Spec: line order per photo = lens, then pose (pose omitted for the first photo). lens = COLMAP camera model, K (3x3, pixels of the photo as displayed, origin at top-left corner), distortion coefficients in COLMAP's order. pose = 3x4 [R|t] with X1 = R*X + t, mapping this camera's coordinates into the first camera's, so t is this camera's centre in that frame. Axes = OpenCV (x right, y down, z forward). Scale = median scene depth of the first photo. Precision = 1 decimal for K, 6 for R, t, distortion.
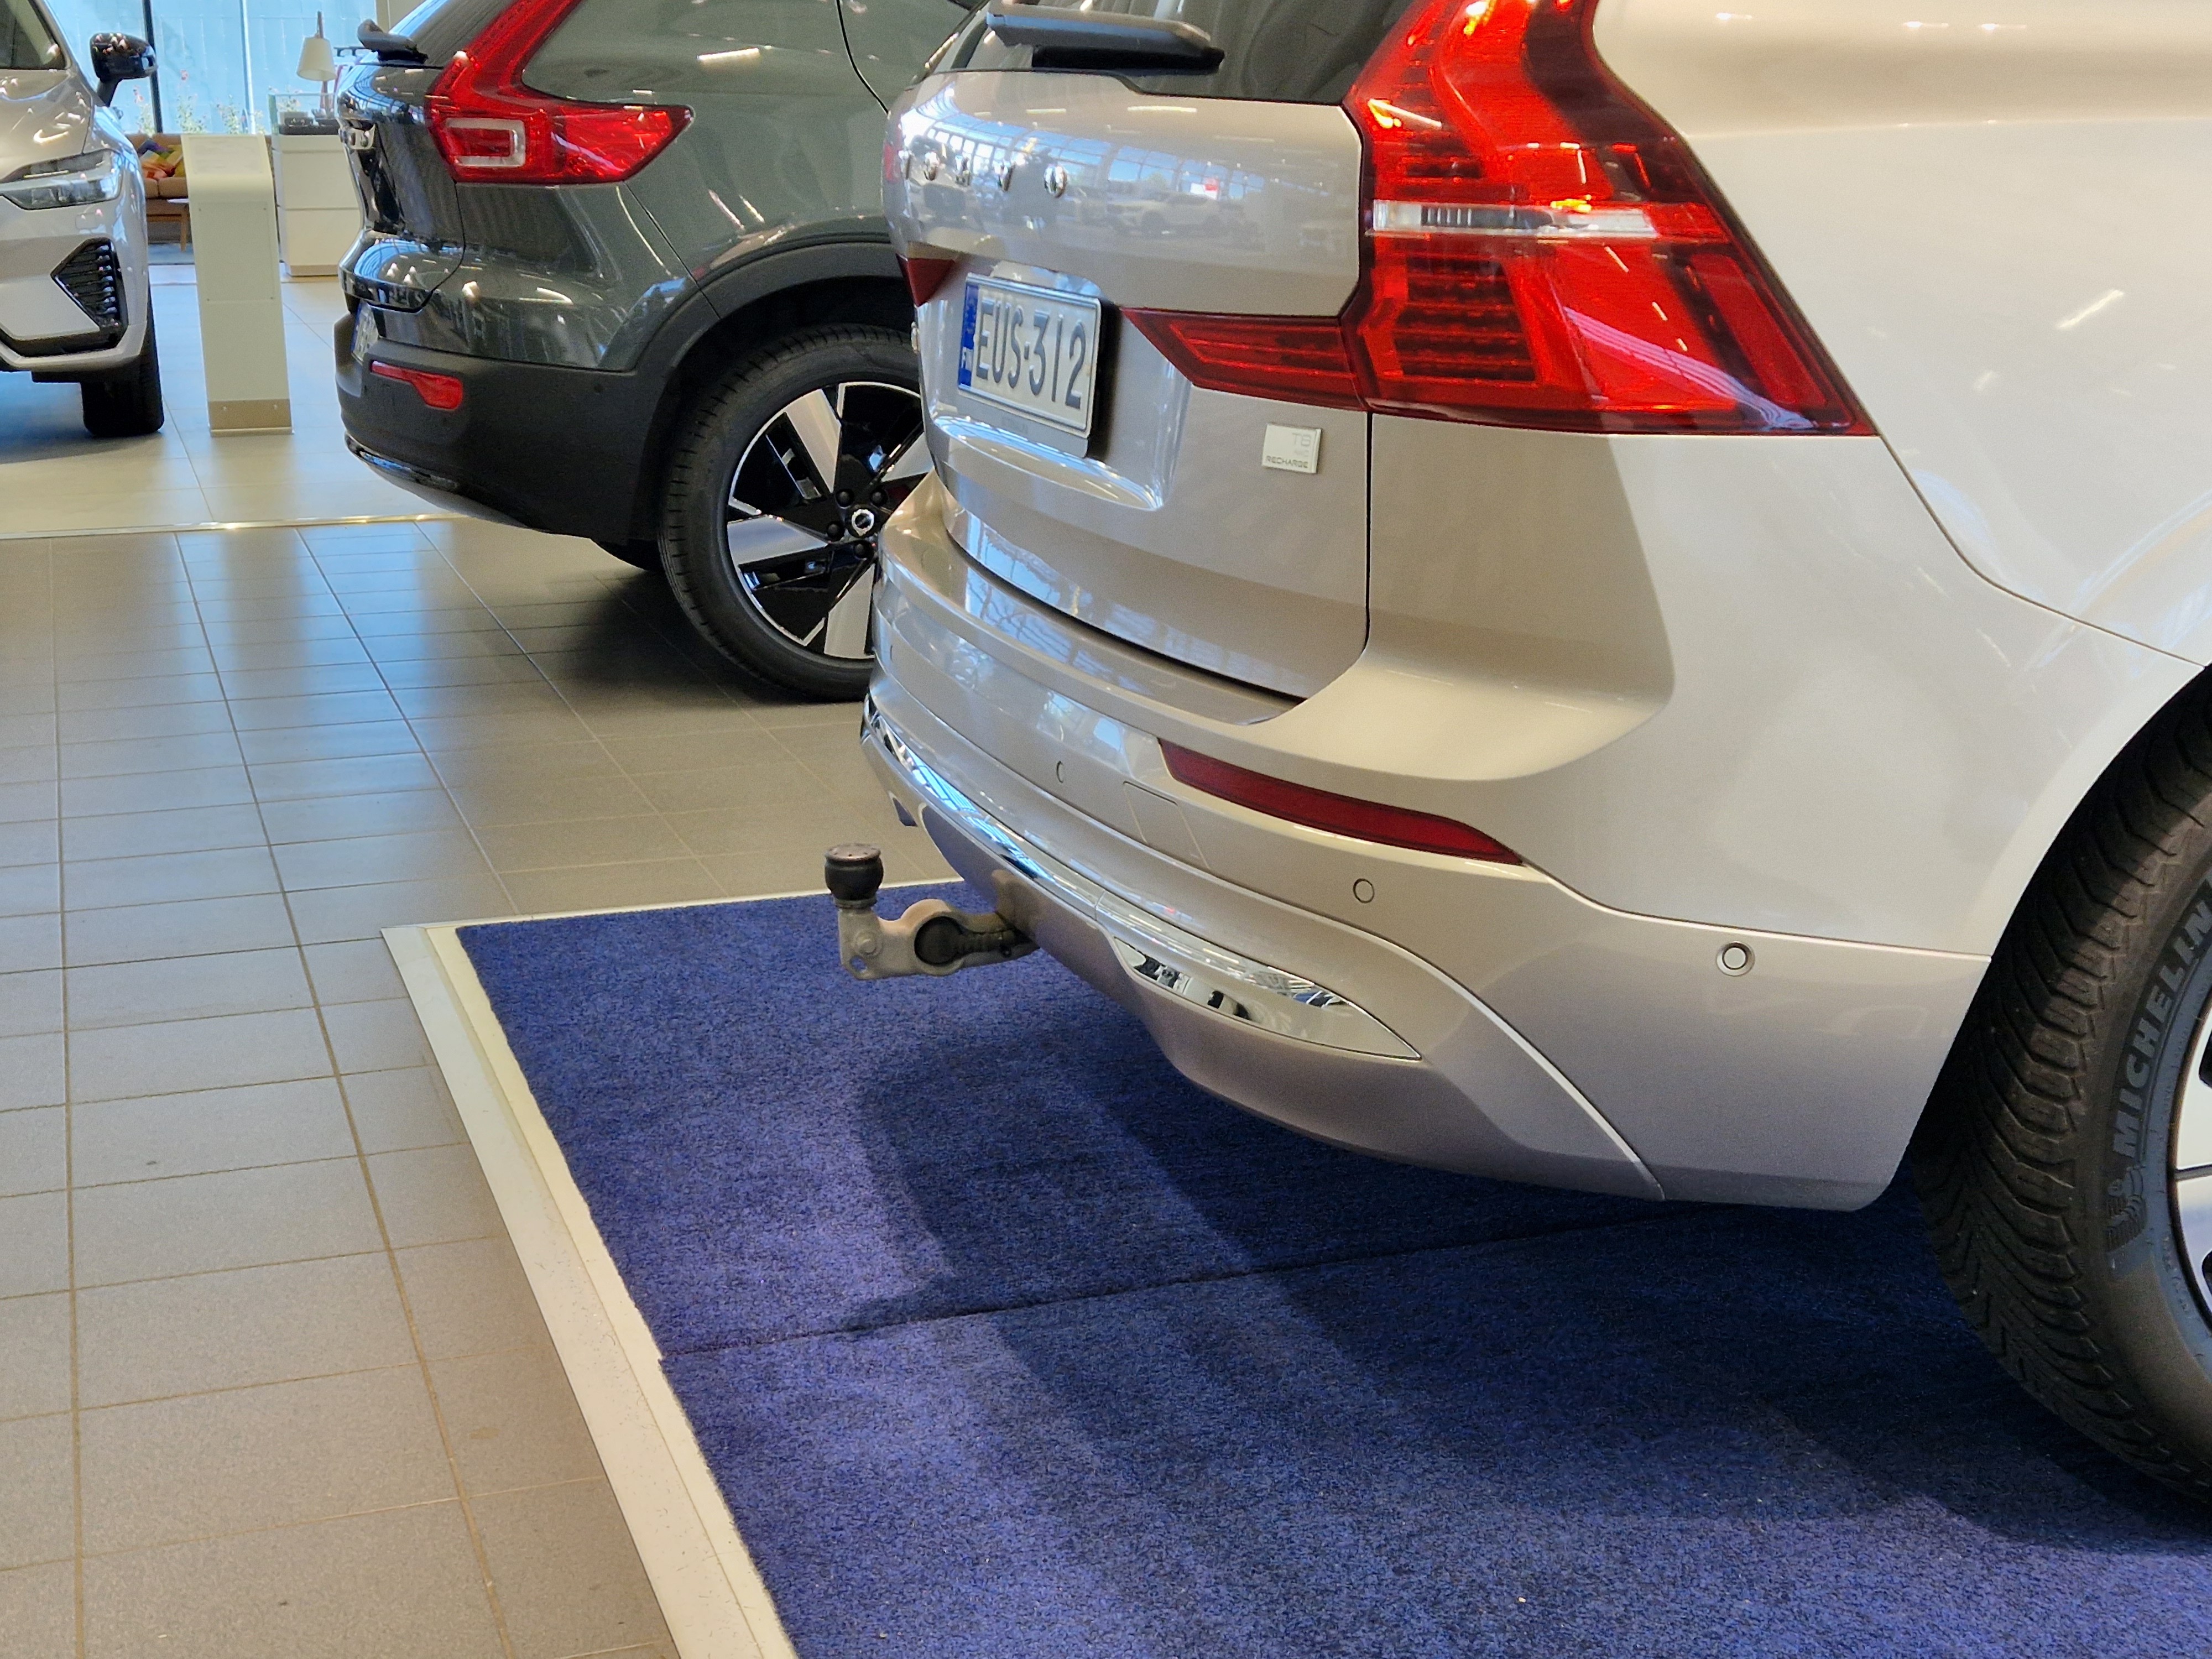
lens RADIAL K [[3055.4, 0, 1106.0], [0, 3055.4, 891.2], [0, 0, 1]] dist [0.003637, -0.014112]
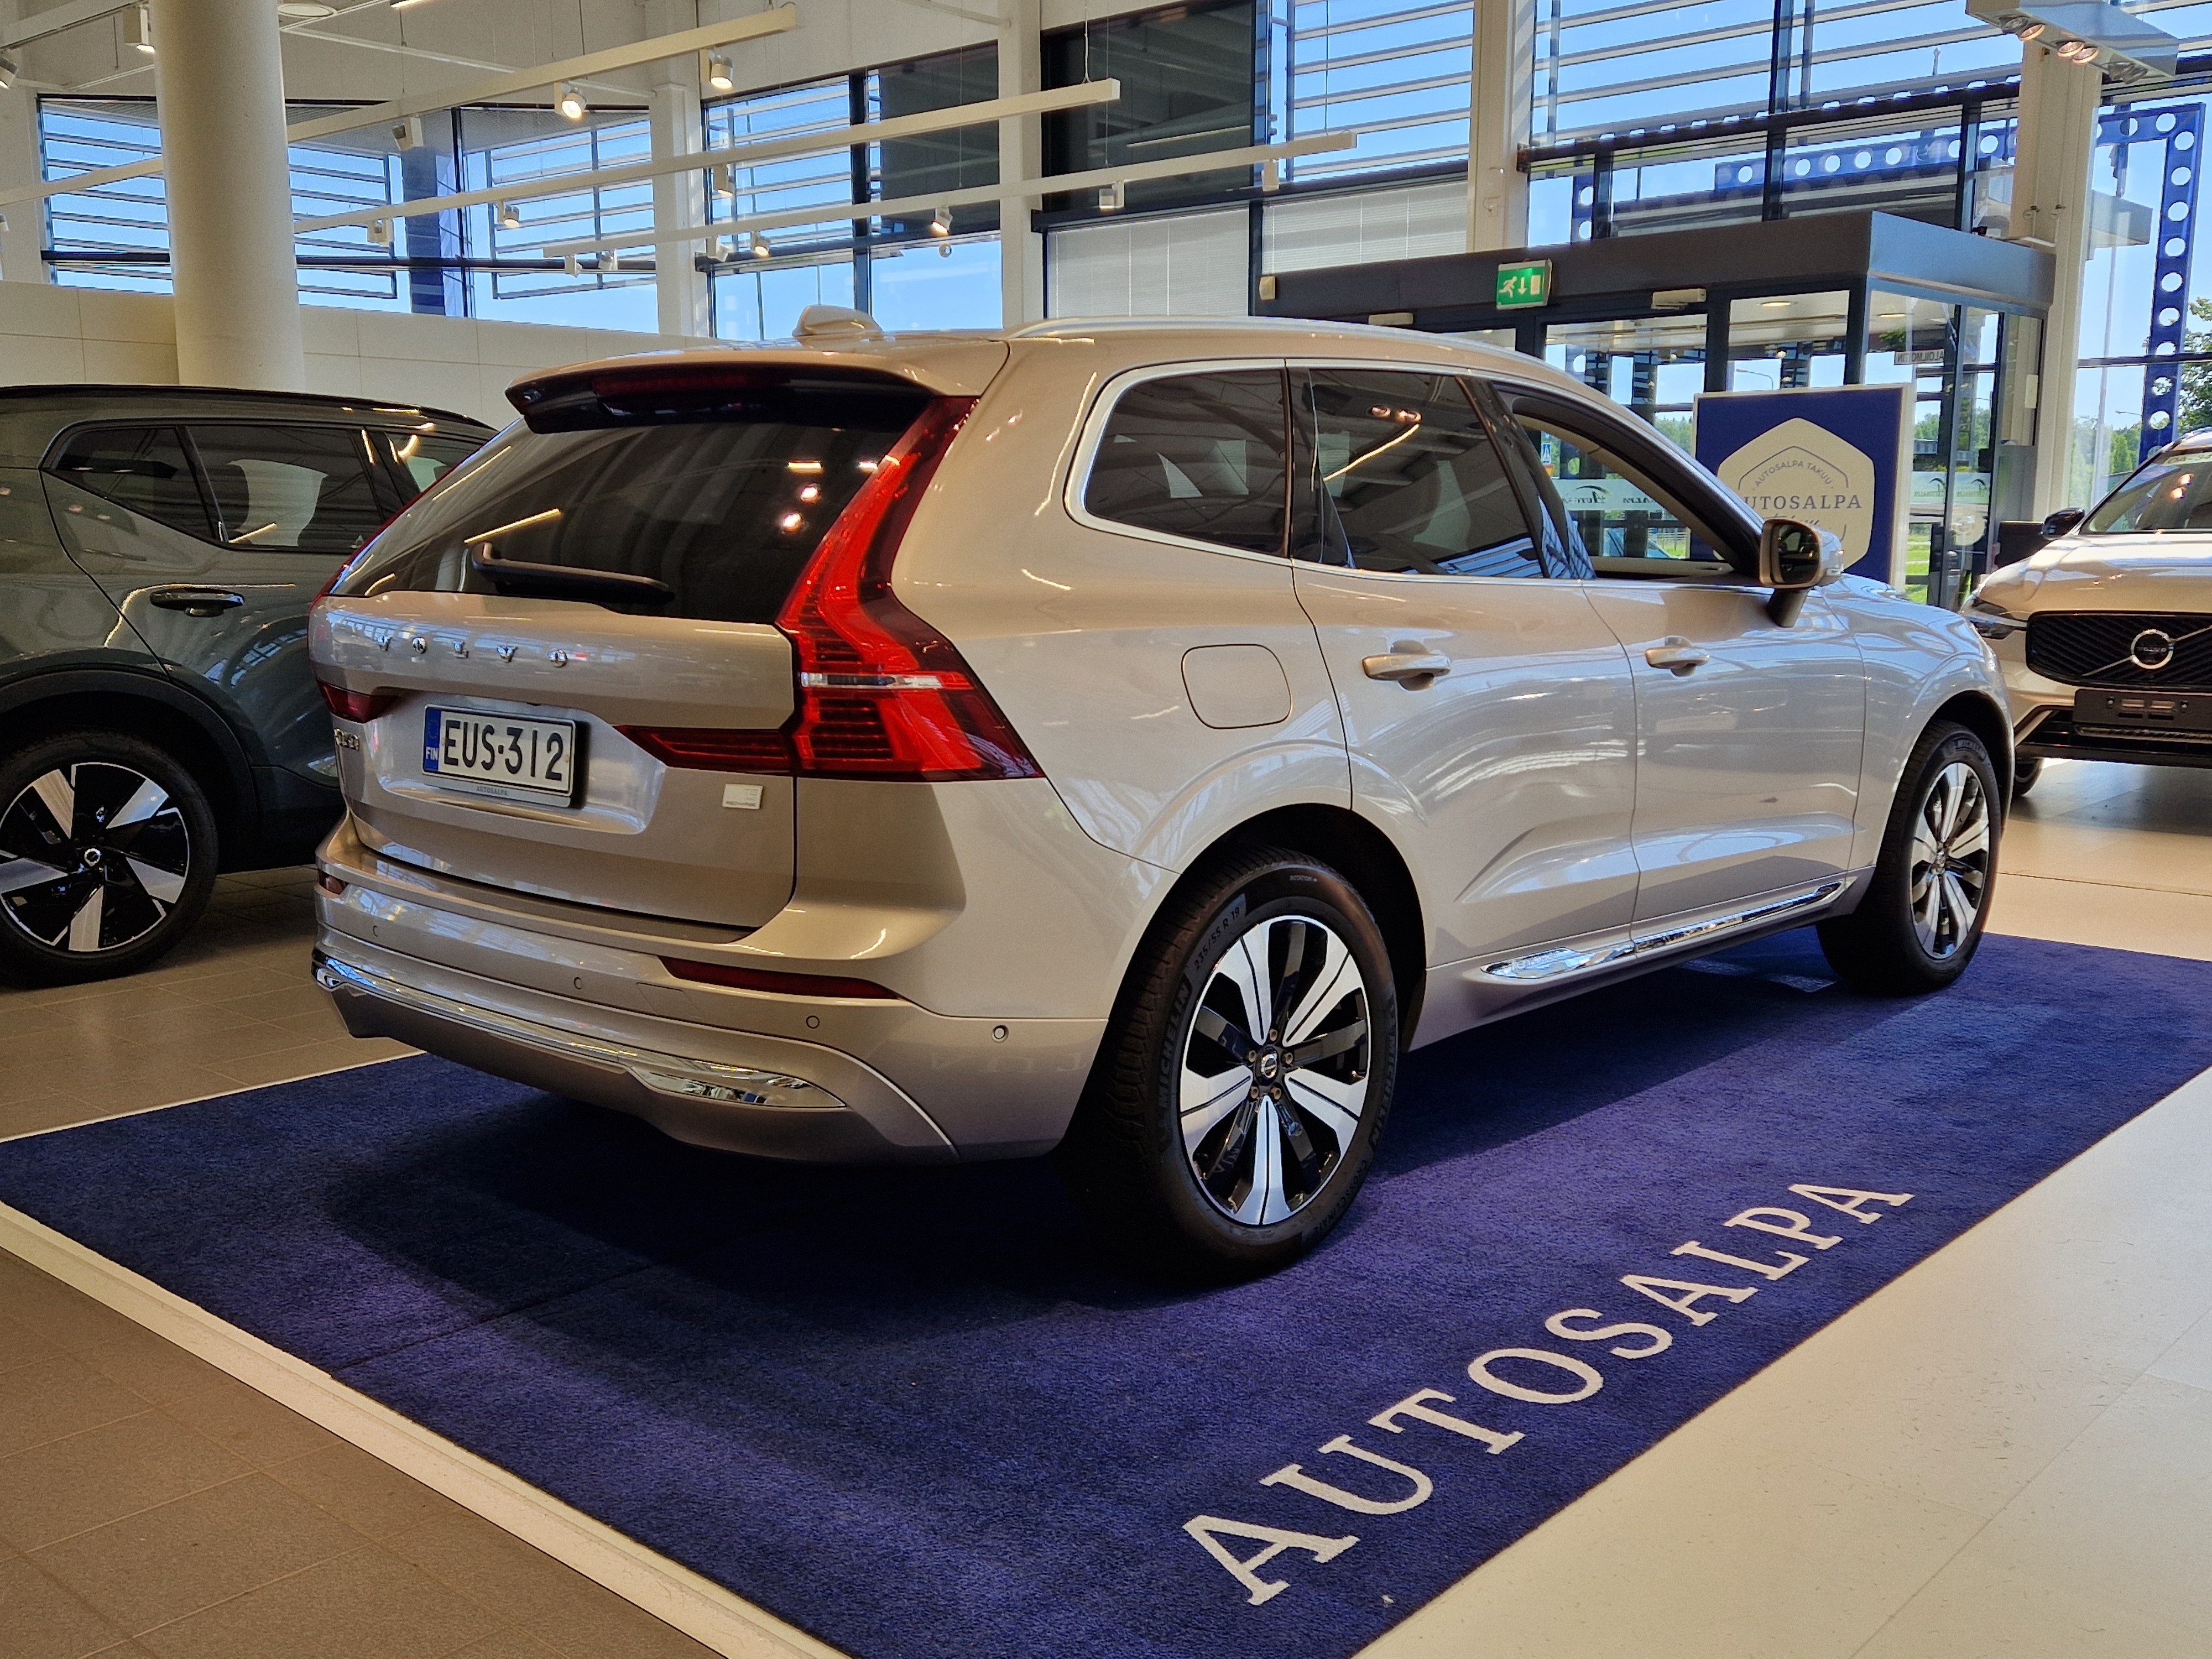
lens RADIAL K [[2153.6, 0, 1106.0], [0, 2153.6, 829.5], [0, 0, 1]] dist [0.014569, -0.008745]
pose [[0.845594, -0.059011, 0.530554, -0.464757], [0.118748, 0.989763, -0.079172, 0.009106], [-0.520451, 0.129949, 0.843945, -0.253282]]
